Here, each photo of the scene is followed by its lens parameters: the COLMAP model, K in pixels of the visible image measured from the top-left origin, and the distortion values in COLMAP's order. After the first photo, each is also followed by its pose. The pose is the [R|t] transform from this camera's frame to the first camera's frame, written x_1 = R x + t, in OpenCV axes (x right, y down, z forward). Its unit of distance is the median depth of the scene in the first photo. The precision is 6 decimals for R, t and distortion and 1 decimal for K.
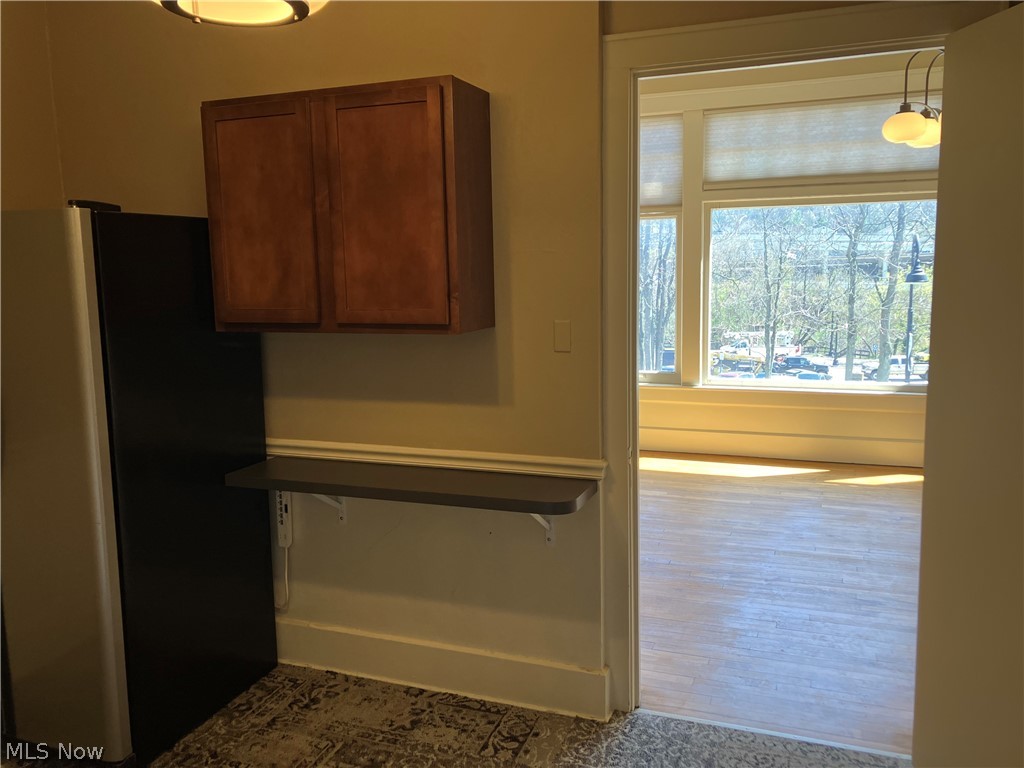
lens RADIAL K [[841.2, 0, 508.1], [0, 841.2, 378.9], [0, 0, 1]] dist [0.002416, 0.006769]
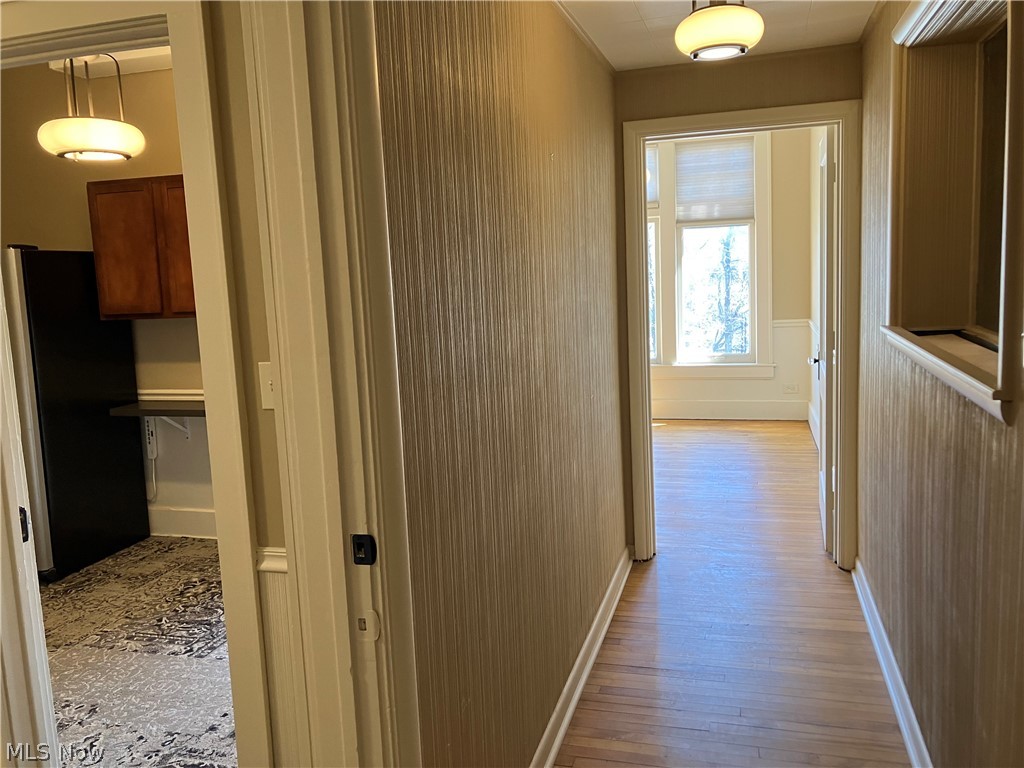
lens RADIAL K [[842.5, 0, 506.7], [0, 842.5, 380.8], [0, 0, 1]] dist [0.002298, 0.010601]
pose [[0.996404, -0.031080, 0.078829, 0.266945], [0.032010, 0.999432, -0.010569, 0.089648], [-0.078456, 0.013054, 0.996832, -0.604851]]
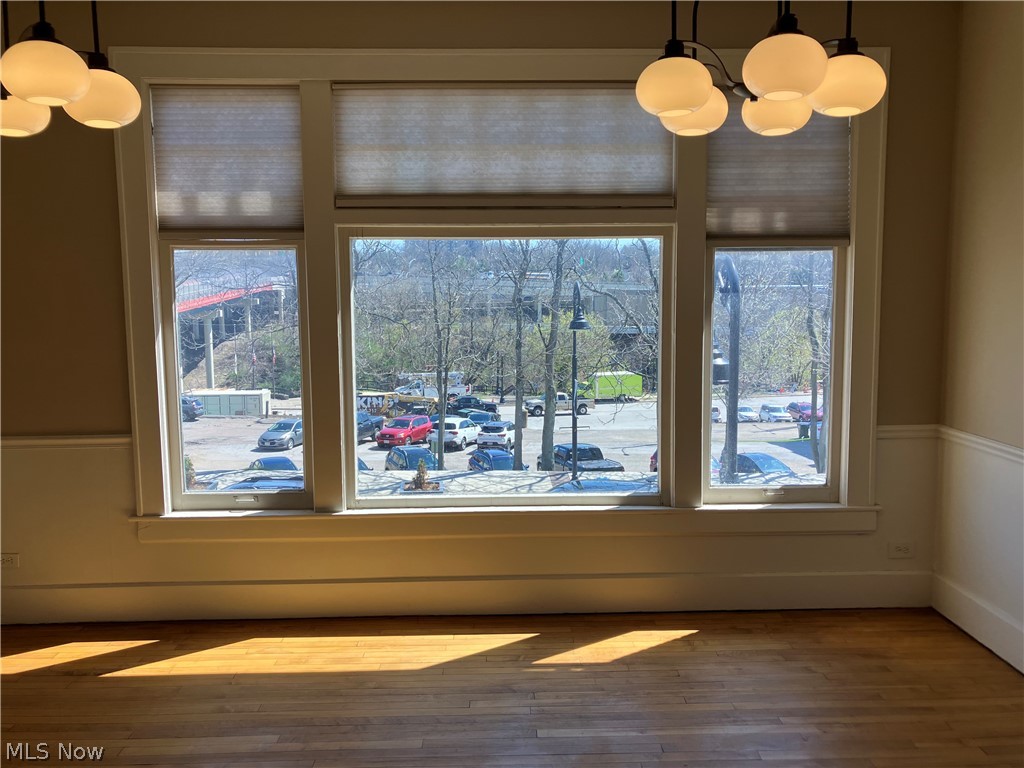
lens RADIAL K [[832.5, 0, 515.6], [0, 832.5, 380.8], [0, 0, 1]] dist [0.011742, 0.003426]
pose [[0.924843, -0.022575, 0.379679, 0.217599], [0.039476, 0.998543, -0.036786, -0.121890], [-0.378296, 0.049009, 0.924387, 0.701338]]
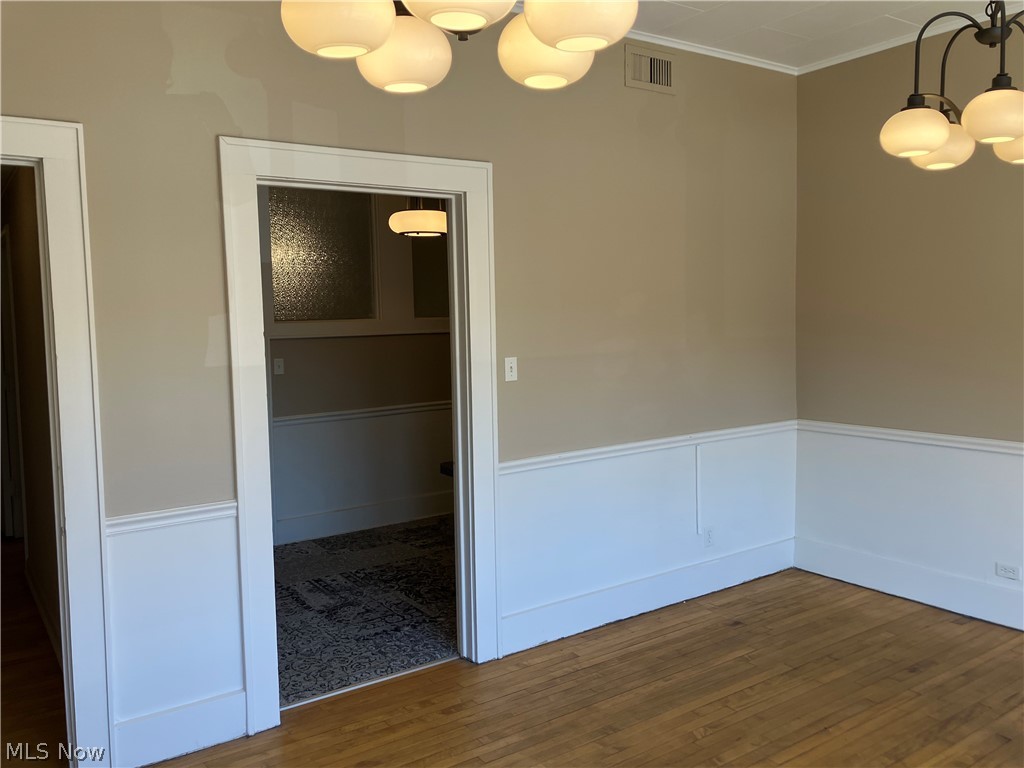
lens RADIAL K [[828.7, 0, 512.9], [0, 828.7, 377.8], [0, 0, 1]] dist [0.021209, -0.000867]
pose [[-0.558376, 0.104900, -0.822929, 1.018735], [-0.087167, 0.979063, 0.183947, -0.261015], [0.824996, 0.174444, -0.537541, 1.505483]]
